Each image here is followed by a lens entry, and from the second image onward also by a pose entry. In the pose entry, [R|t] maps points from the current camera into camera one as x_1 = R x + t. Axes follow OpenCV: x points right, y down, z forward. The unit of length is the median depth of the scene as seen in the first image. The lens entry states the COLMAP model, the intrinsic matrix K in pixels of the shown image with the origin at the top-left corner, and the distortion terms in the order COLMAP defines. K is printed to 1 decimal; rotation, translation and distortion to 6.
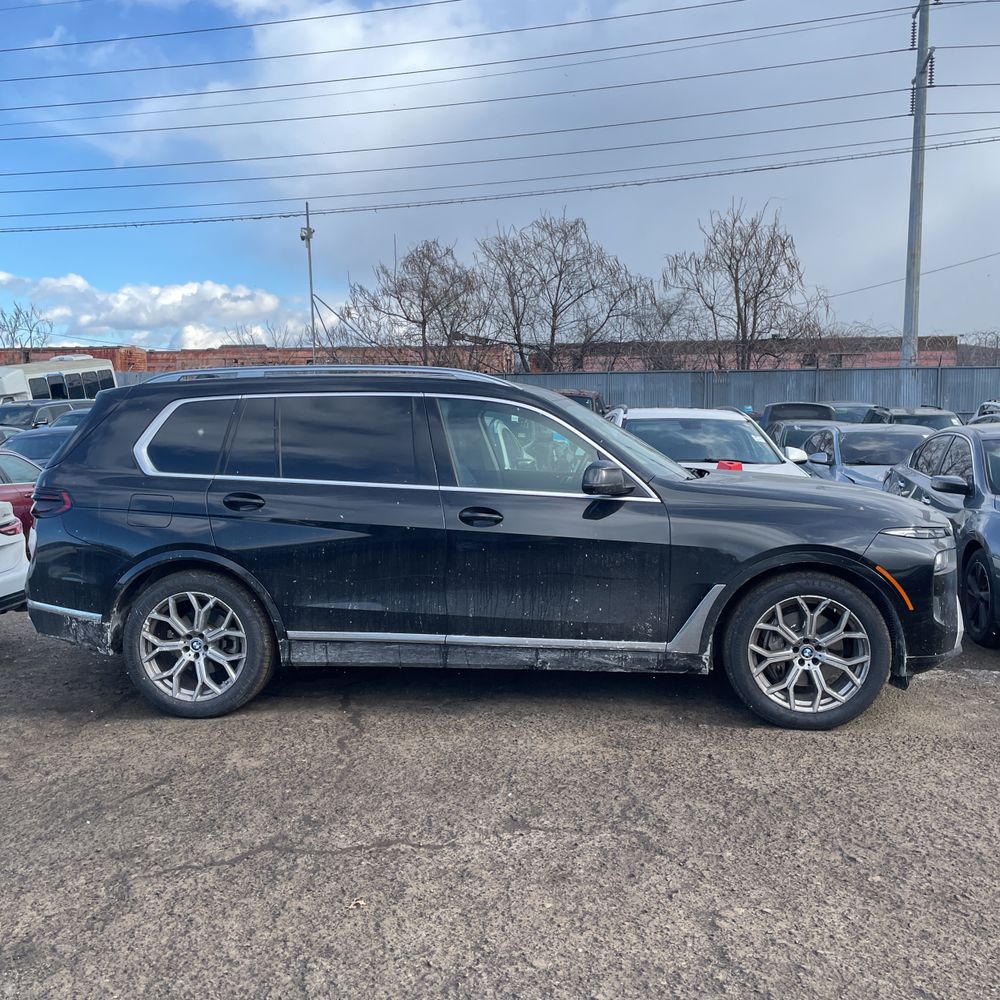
lens RADIAL K [[1012.3, 0, 498.0], [0, 1012.3, 515.7], [0, 0, 1]] dist [0.118023, -0.224591]
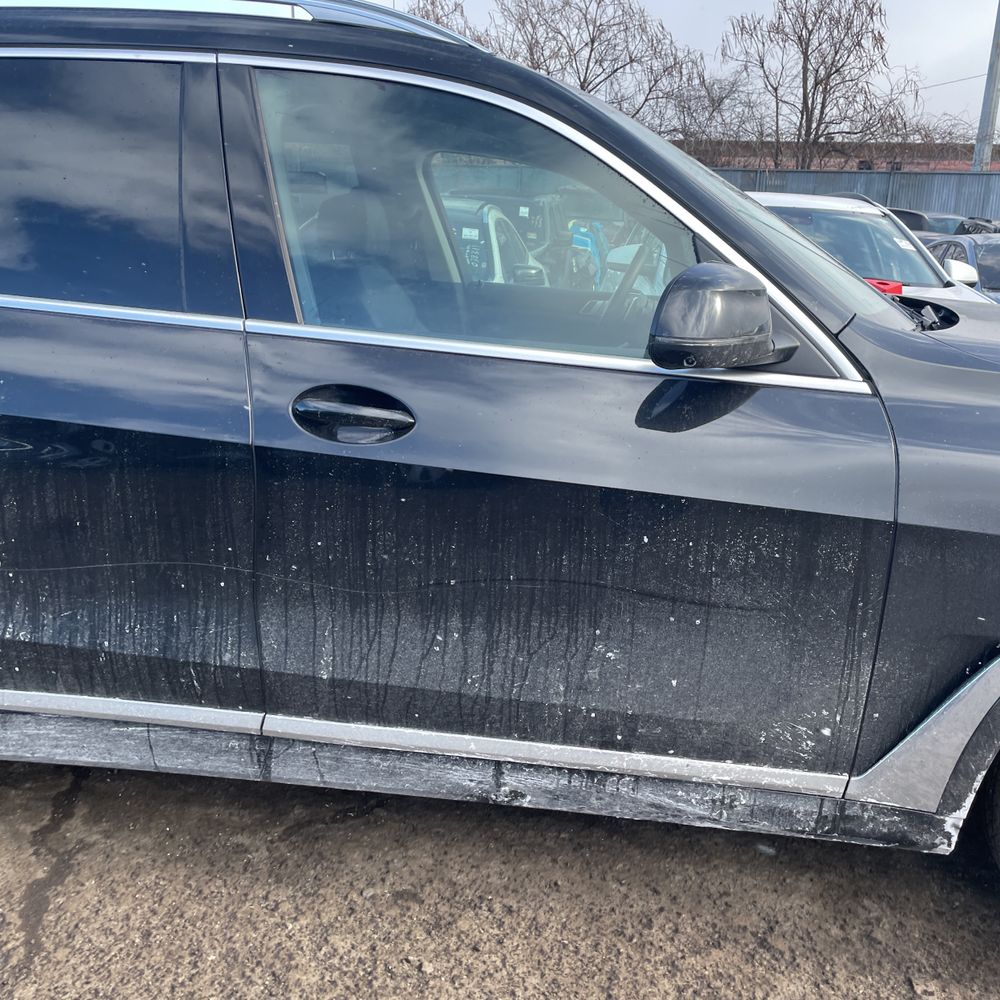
lens RADIAL K [[1009.7, 0, 496.1], [0, 1009.7, 492.1], [0, 0, 1]] dist [0.102457, -0.149284]
pose [[0.999106, 0.040909, -0.010689, 0.037631], [-0.038694, 0.986529, 0.158944, -0.030170], [0.017047, -0.158388, 0.987230, 0.641267]]
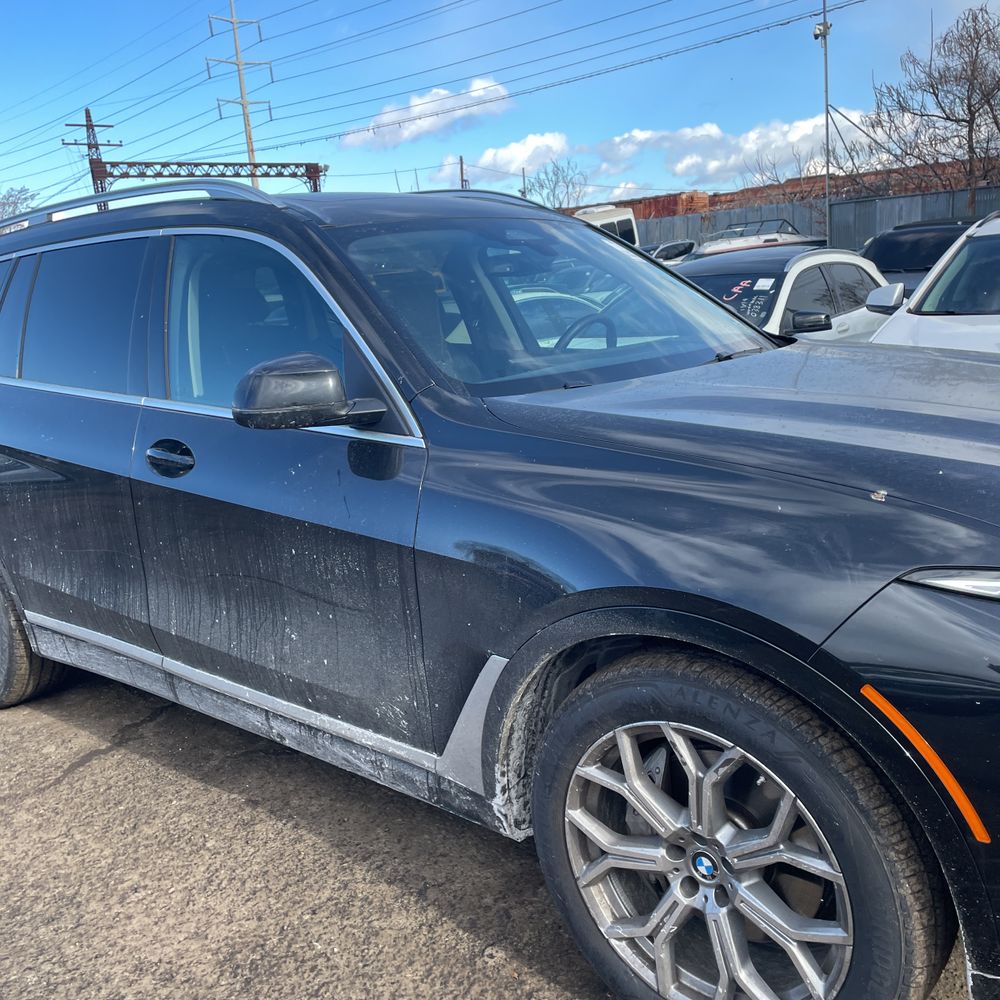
lens RADIAL K [[1009.8, 0, 498.0], [0, 1009.8, 489.8], [0, 0, 1]] dist [0.110814, -0.246075]
pose [[0.822292, 0.067220, -0.565082, 0.432082], [0.004507, 0.992198, 0.124587, -0.048815], [0.569048, -0.104994, 0.815573, 0.650582]]
